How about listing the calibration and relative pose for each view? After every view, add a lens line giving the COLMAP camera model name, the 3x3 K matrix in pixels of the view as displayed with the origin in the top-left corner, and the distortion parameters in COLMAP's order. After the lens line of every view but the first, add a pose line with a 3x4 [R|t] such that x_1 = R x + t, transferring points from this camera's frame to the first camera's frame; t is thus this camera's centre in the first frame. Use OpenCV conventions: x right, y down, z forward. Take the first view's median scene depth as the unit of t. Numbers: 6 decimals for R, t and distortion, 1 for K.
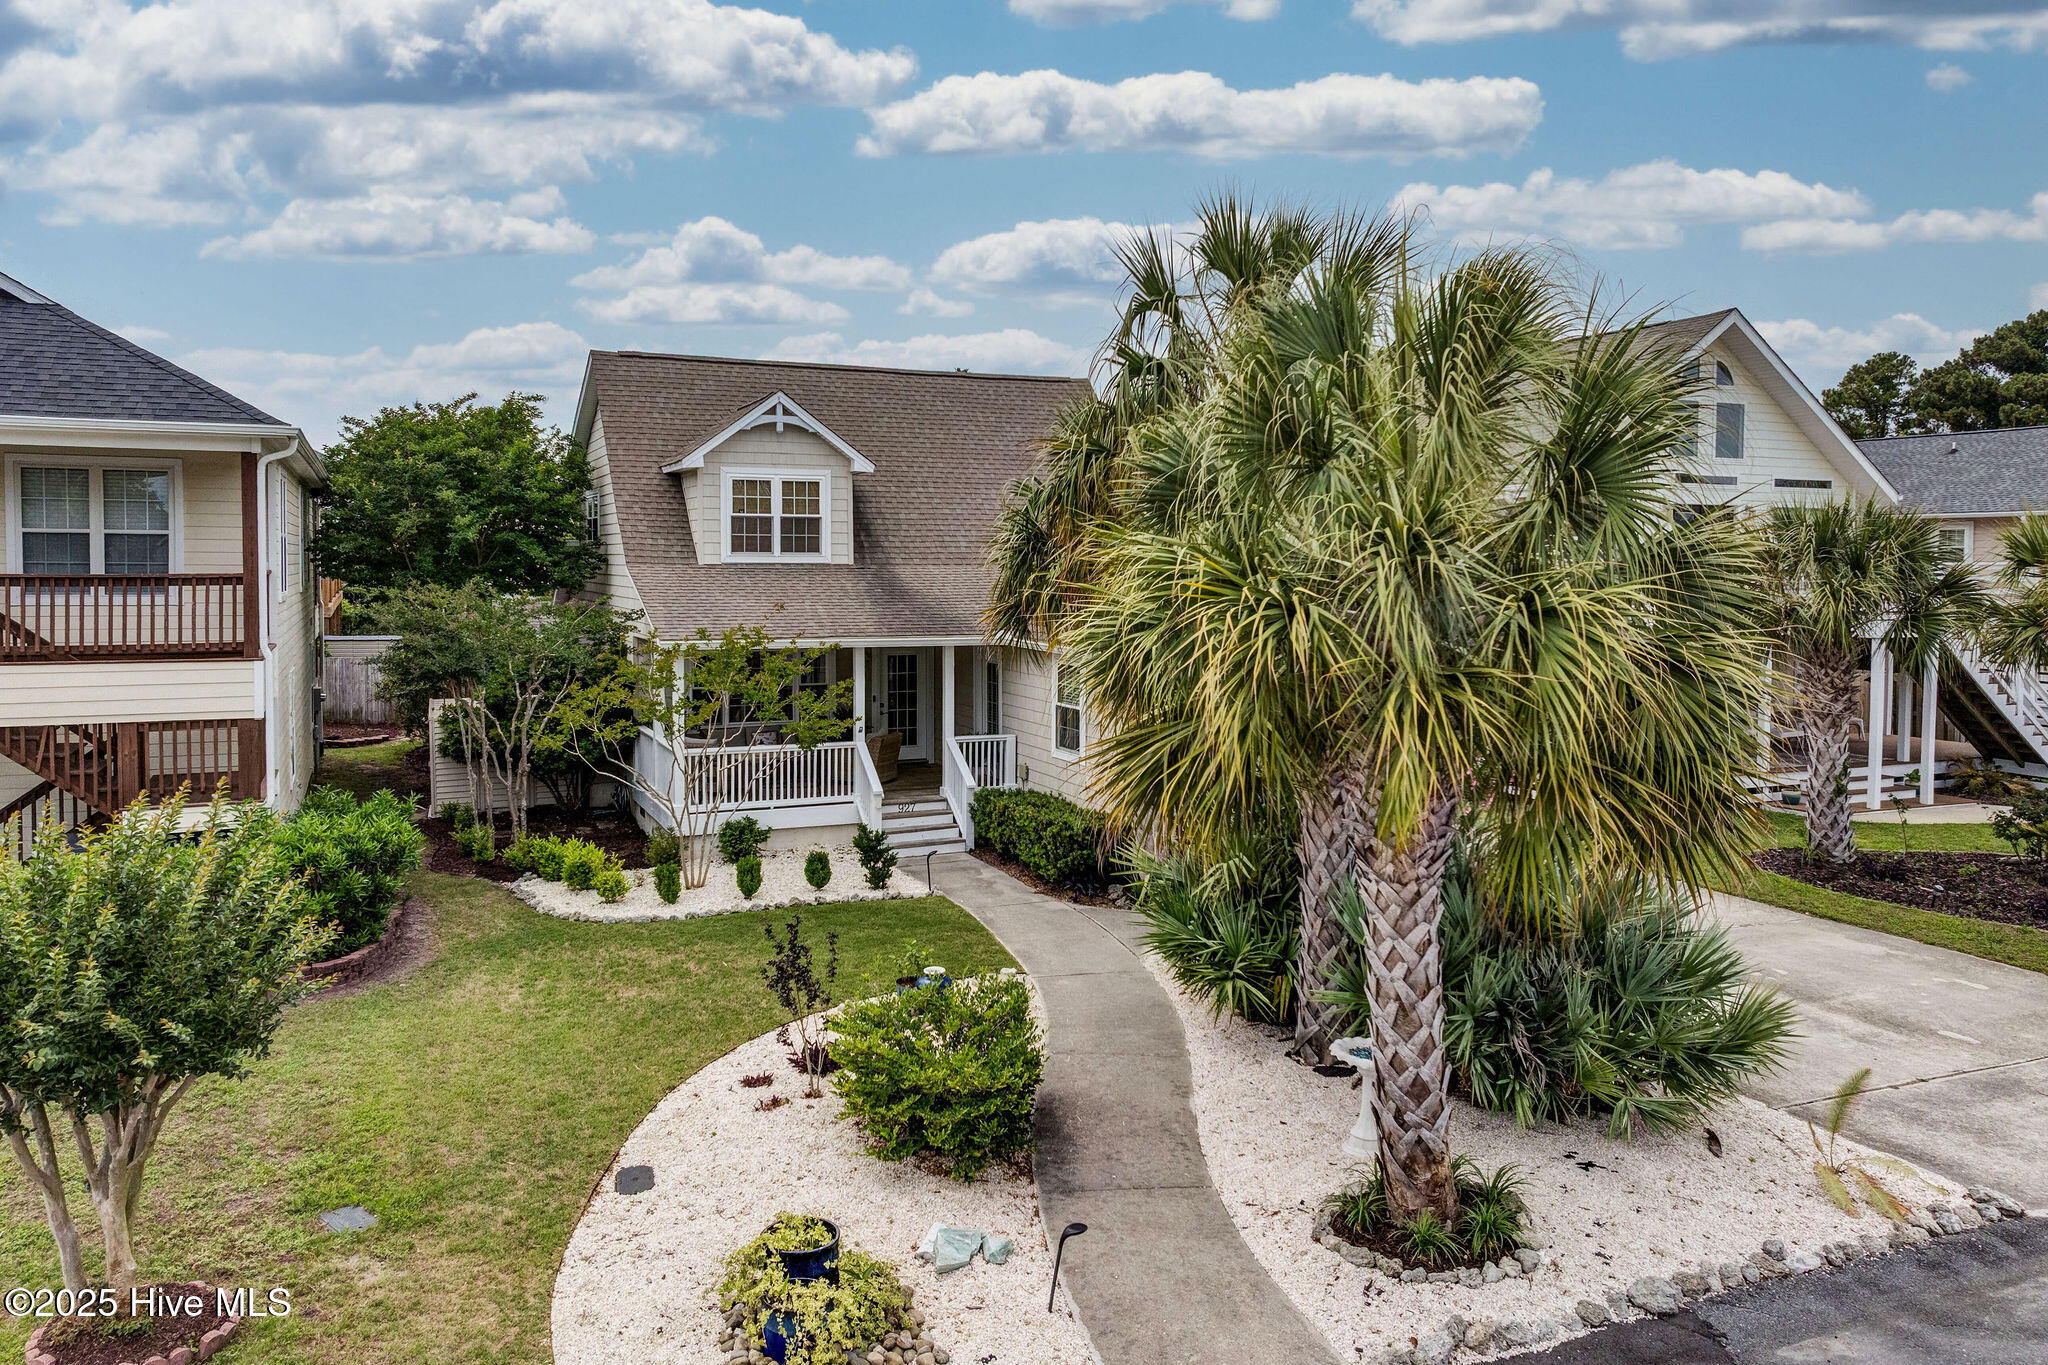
lens RADIAL K [[1434.2, 0, 1040.8], [0, 1434.2, 652.0], [0, 0, 1]] dist [0.008940, 0.002144]
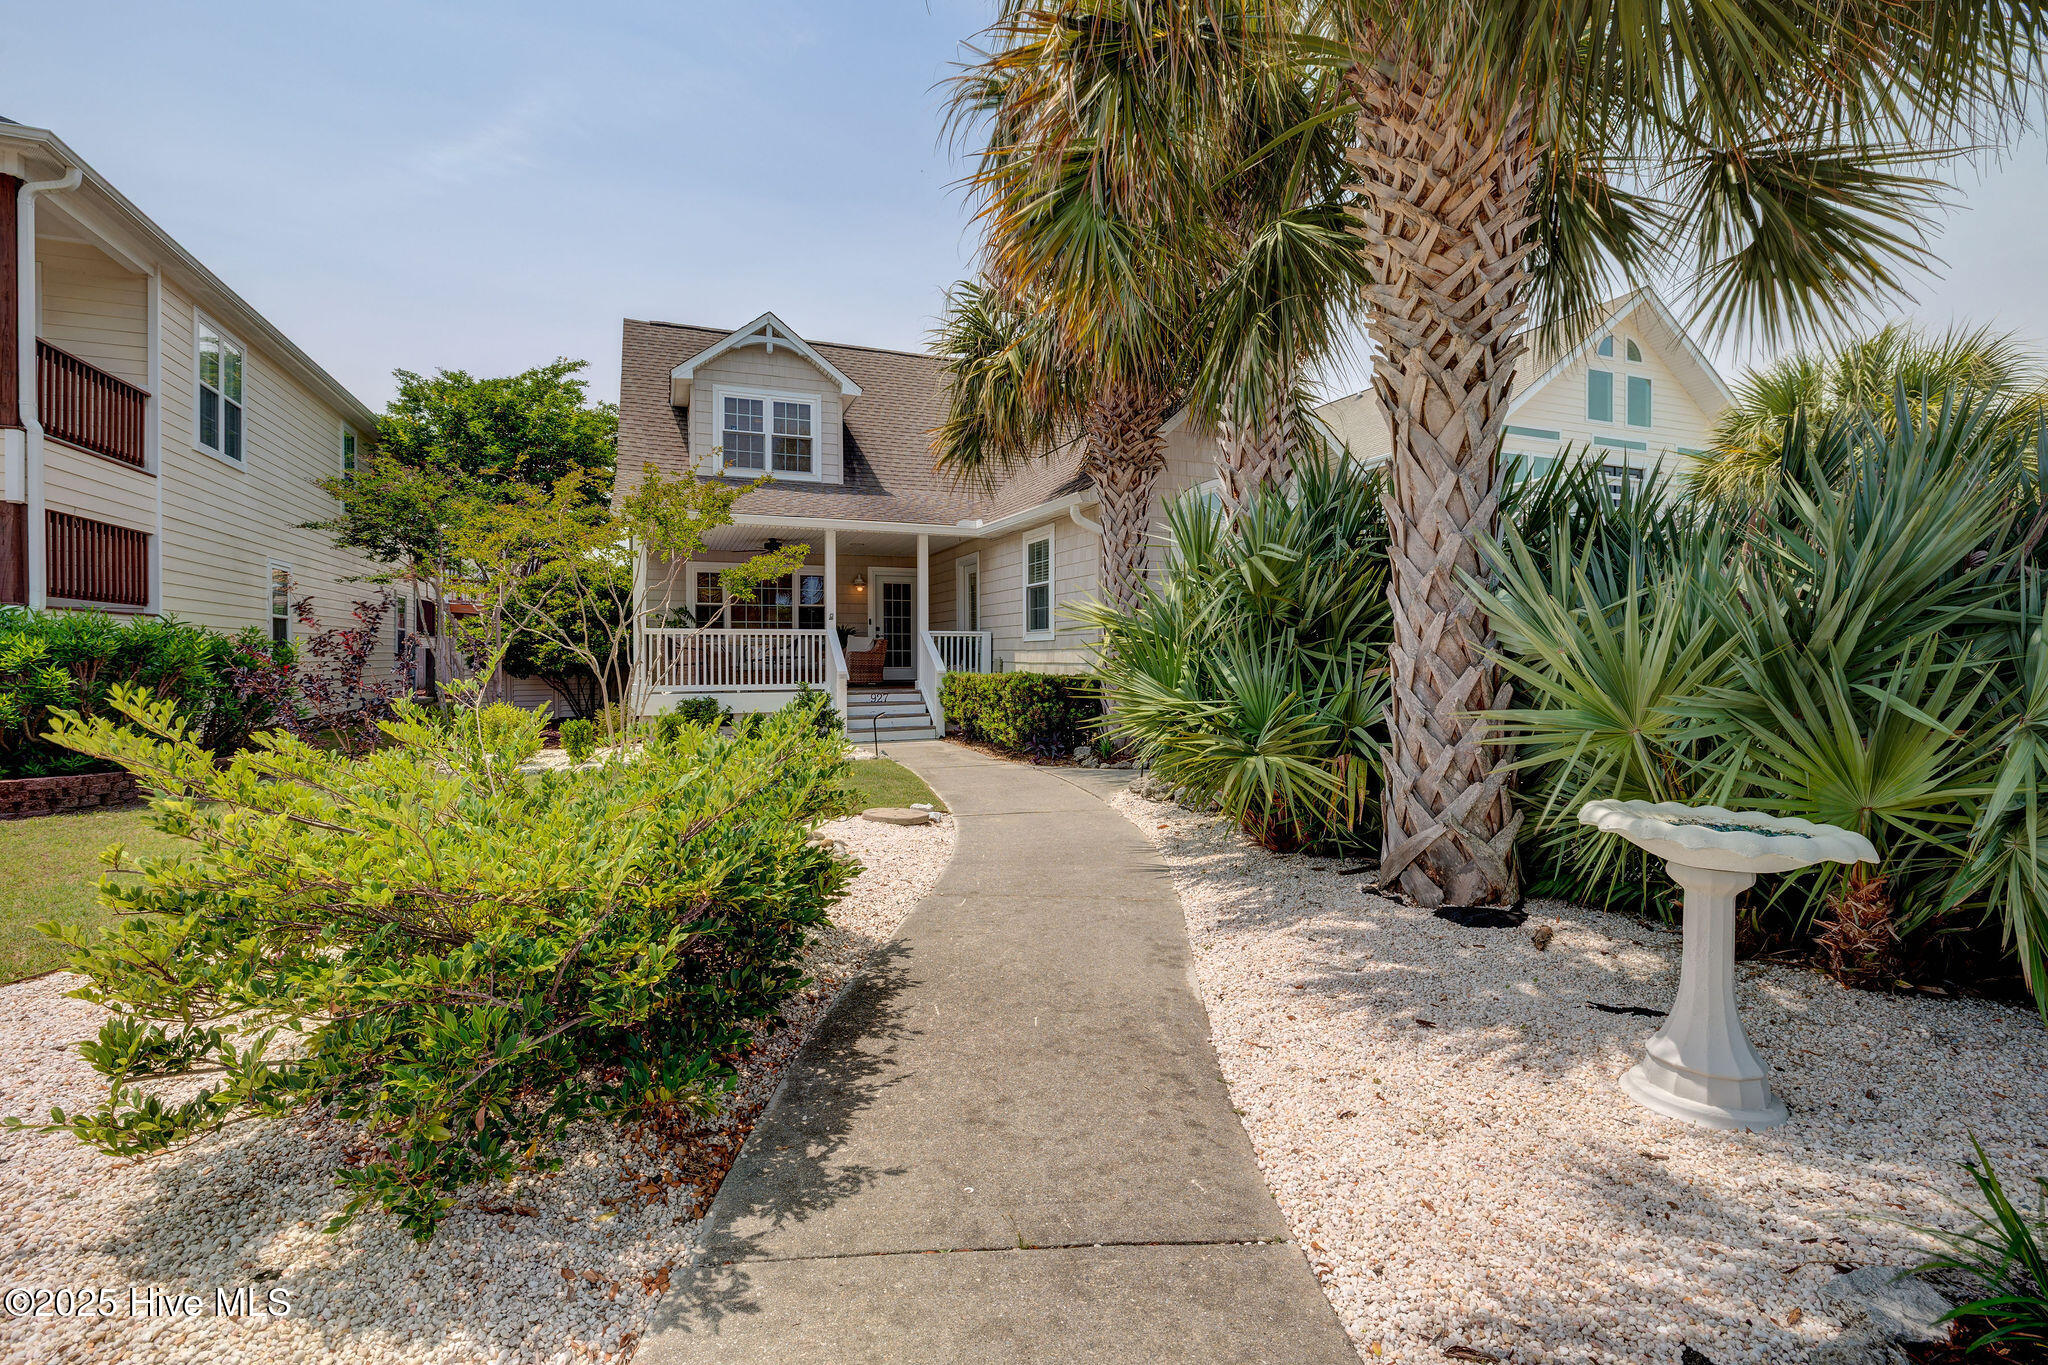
lens RADIAL K [[915.3, 0, 1024.0], [0, 915.3, 682.5], [0, 0, 1]] dist [-0.002092, -0.000036]
pose [[0.999115, -0.005602, -0.041679, 0.033559], [0.004174, 0.999404, -0.034261, 0.120270], [0.041846, 0.034057, 0.998543, 0.367966]]
